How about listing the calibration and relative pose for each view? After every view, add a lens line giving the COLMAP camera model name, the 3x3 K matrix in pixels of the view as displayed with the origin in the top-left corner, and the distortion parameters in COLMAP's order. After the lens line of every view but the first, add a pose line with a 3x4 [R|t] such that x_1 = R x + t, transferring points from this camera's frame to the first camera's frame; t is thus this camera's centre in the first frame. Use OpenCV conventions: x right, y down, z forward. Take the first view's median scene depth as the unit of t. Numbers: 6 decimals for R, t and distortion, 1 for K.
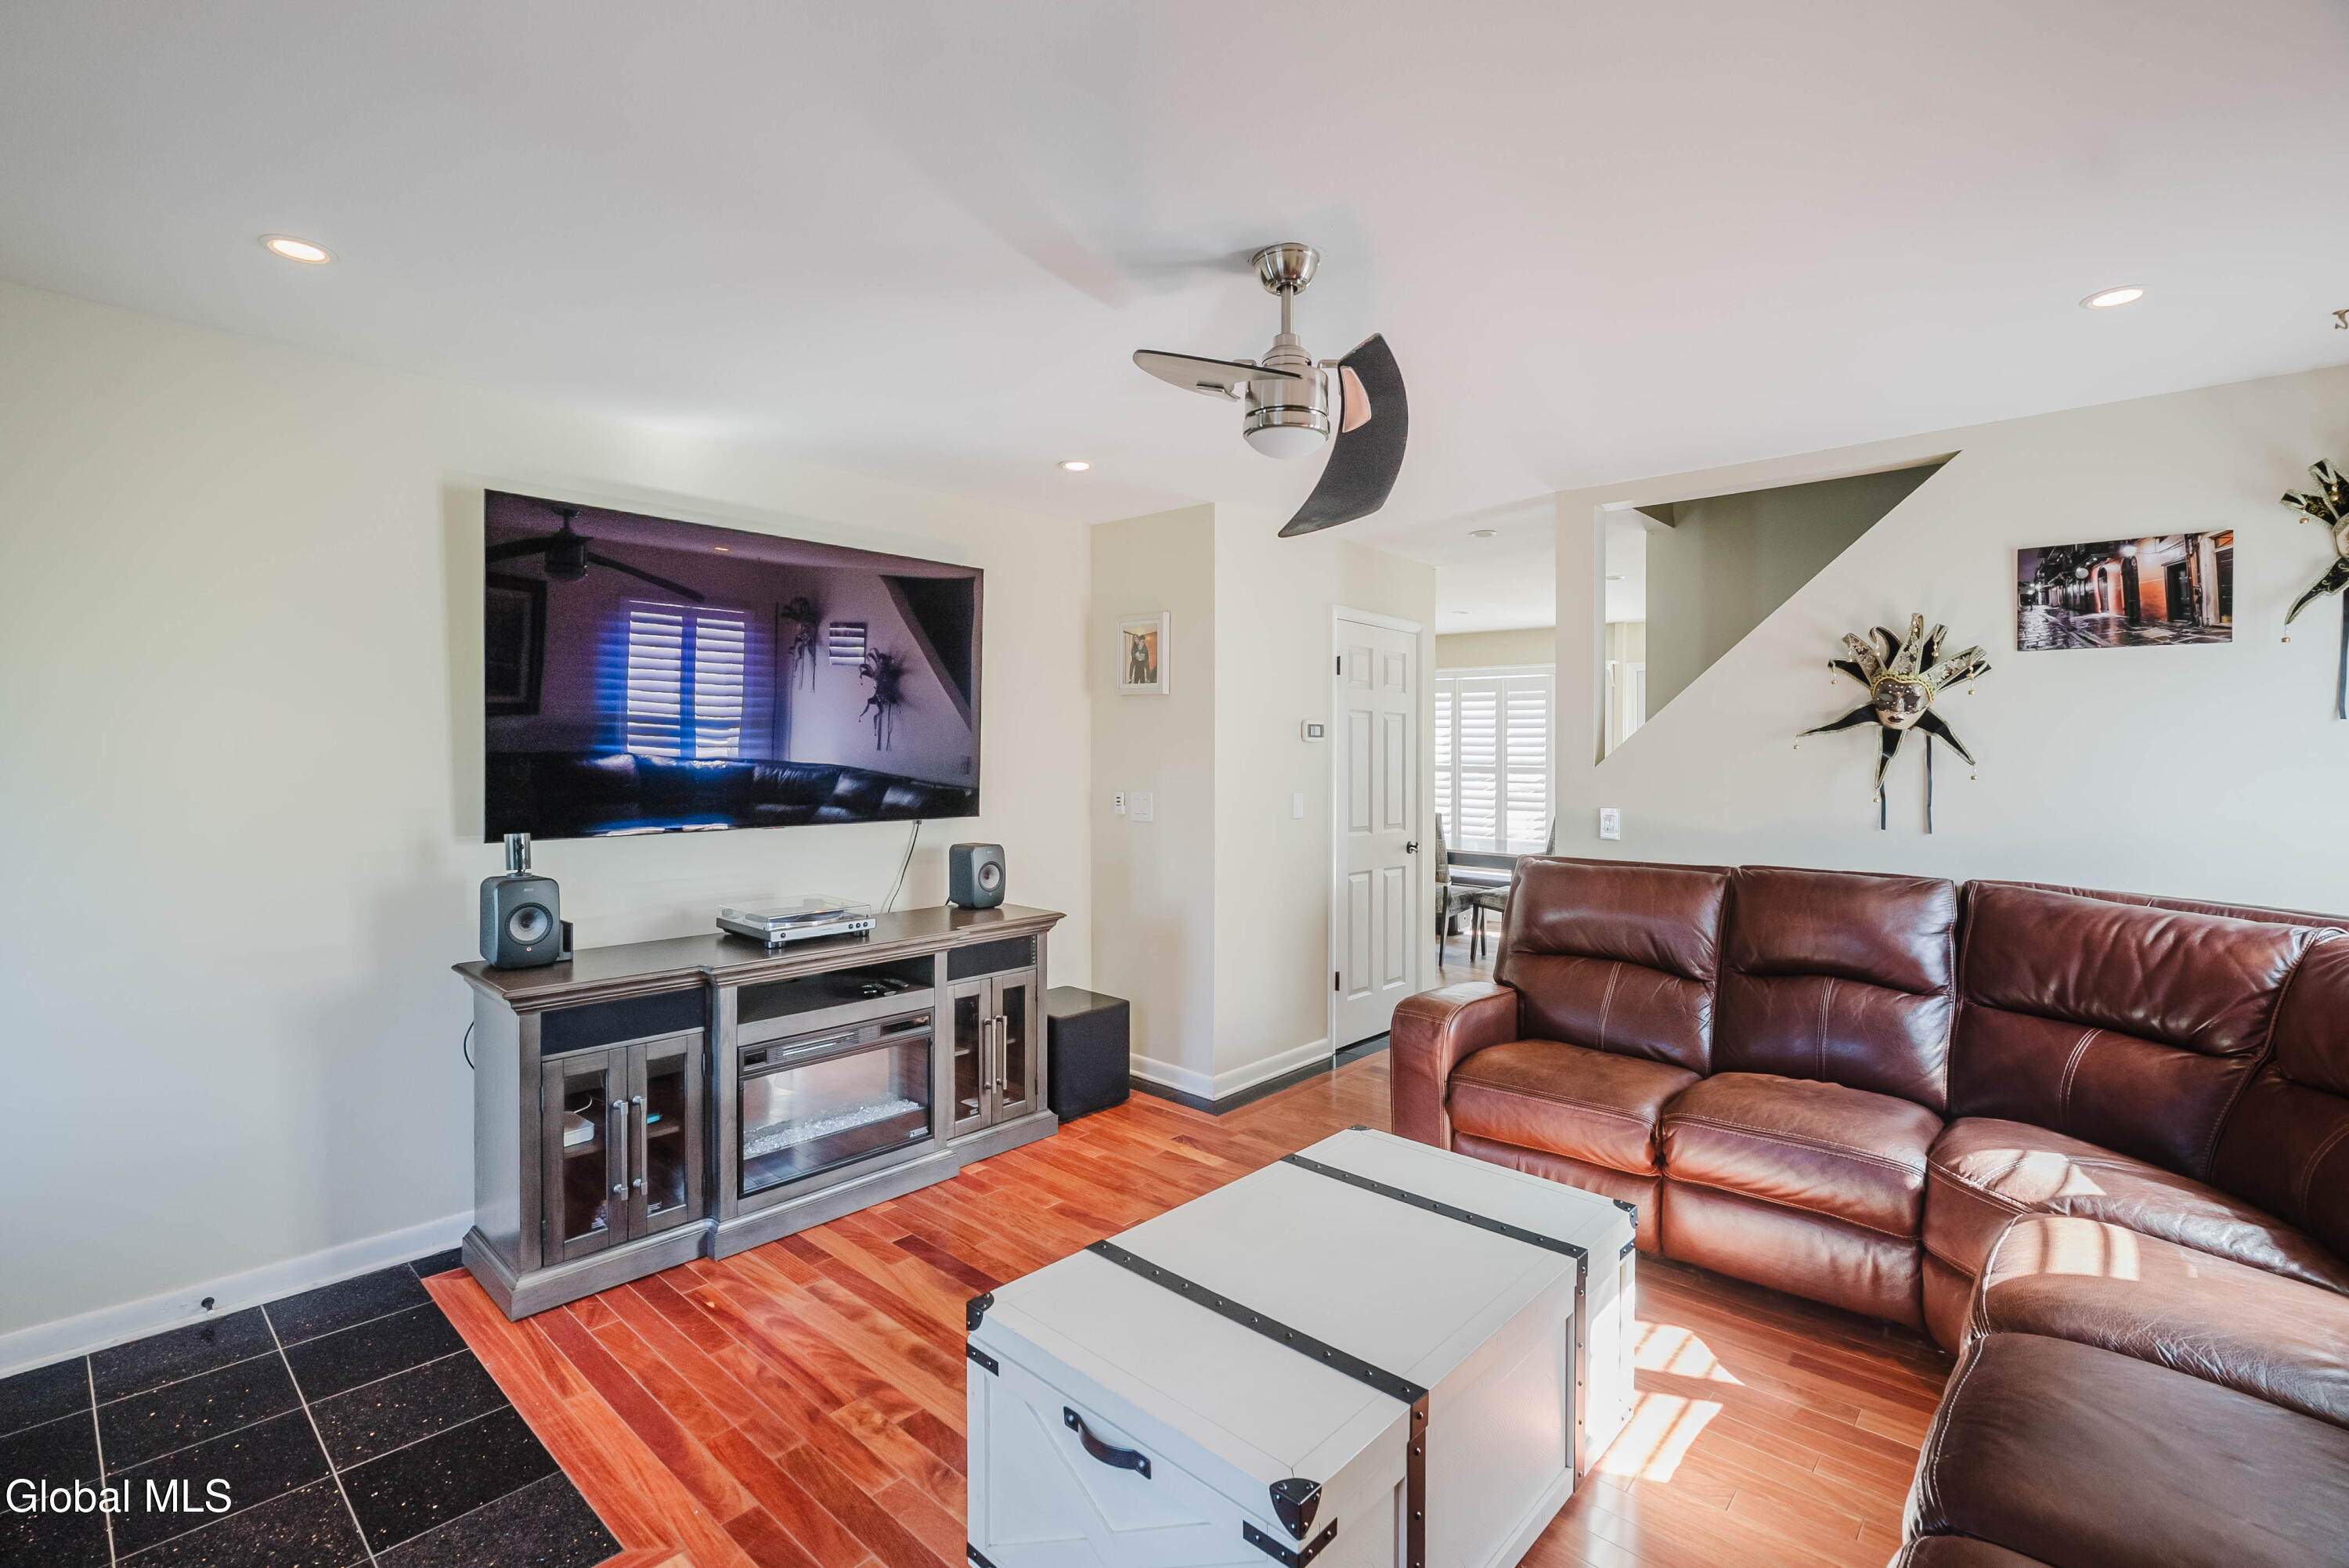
lens RADIAL K [[1061.7, 0, 1169.3], [0, 1061.7, 773.5], [0, 0, 1]] dist [-0.008370, 0.000320]
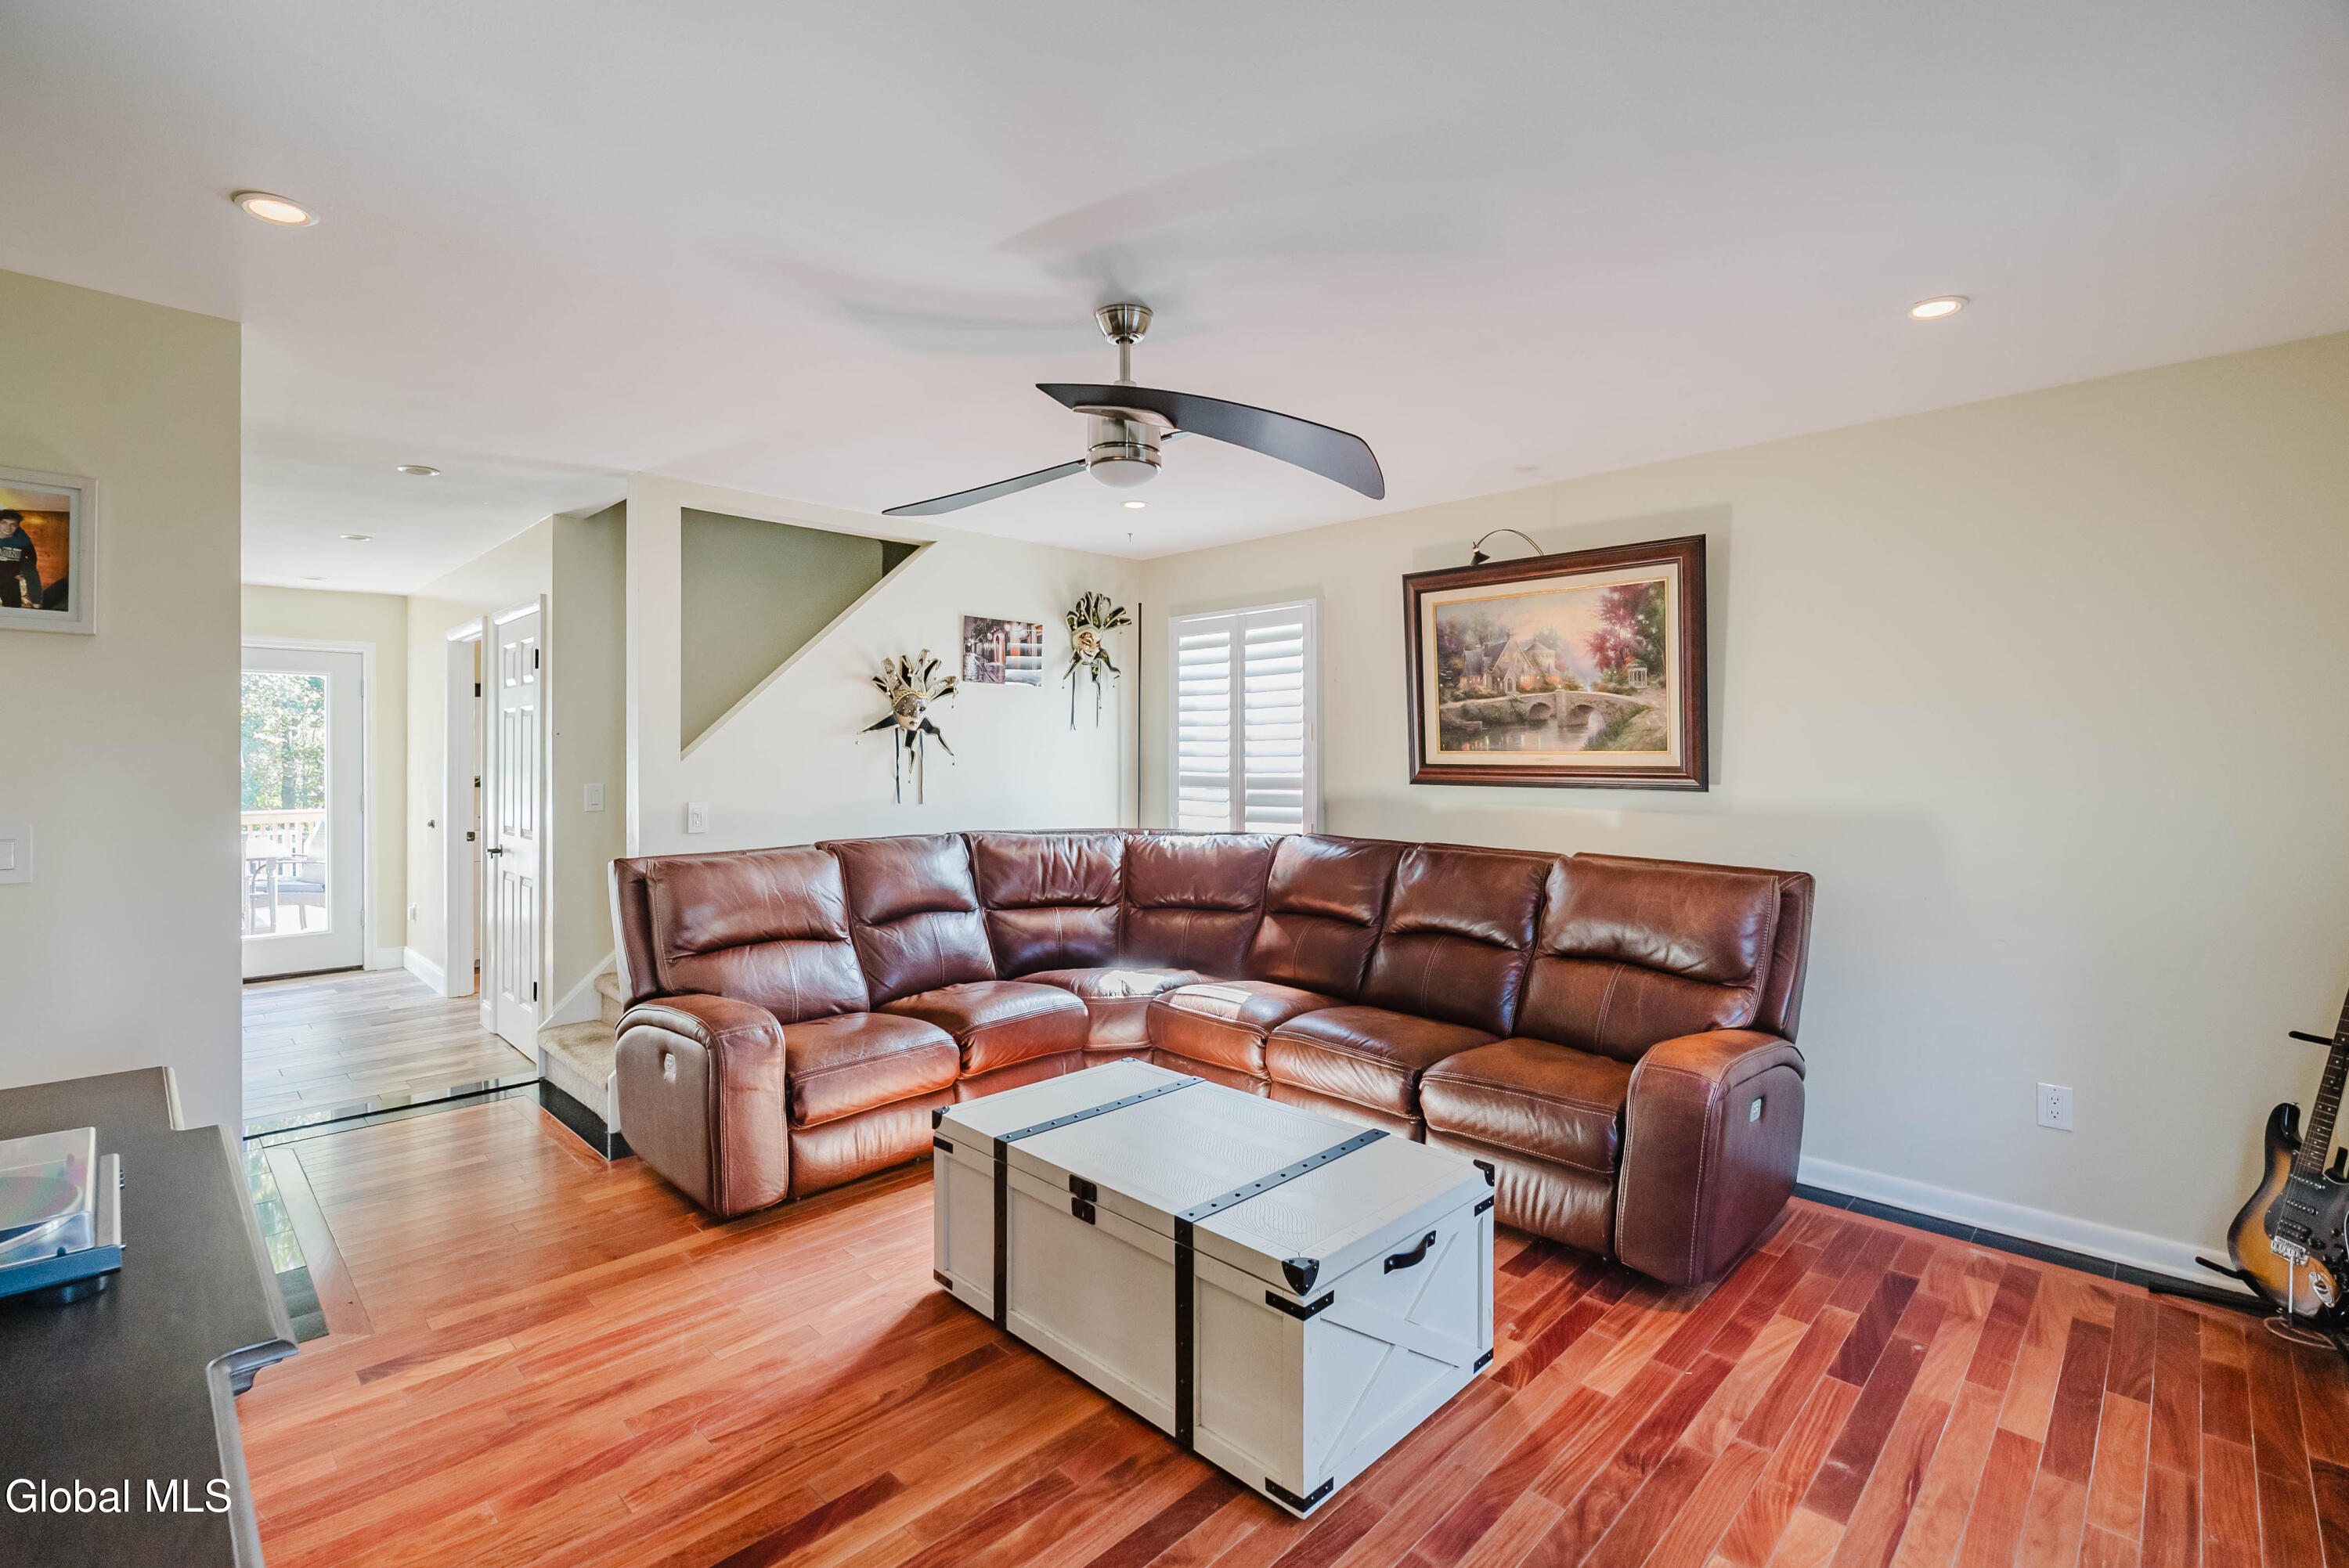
lens RADIAL K [[1061.7, 0, 1169.3], [0, 1061.7, 773.5], [0, 0, 1]] dist [-0.008370, 0.000320]
pose [[0.034243, -0.024146, 0.999122, -0.739555], [0.020399, 0.999517, 0.023456, -0.011833], [-0.999205, 0.019578, 0.034719, 0.652790]]
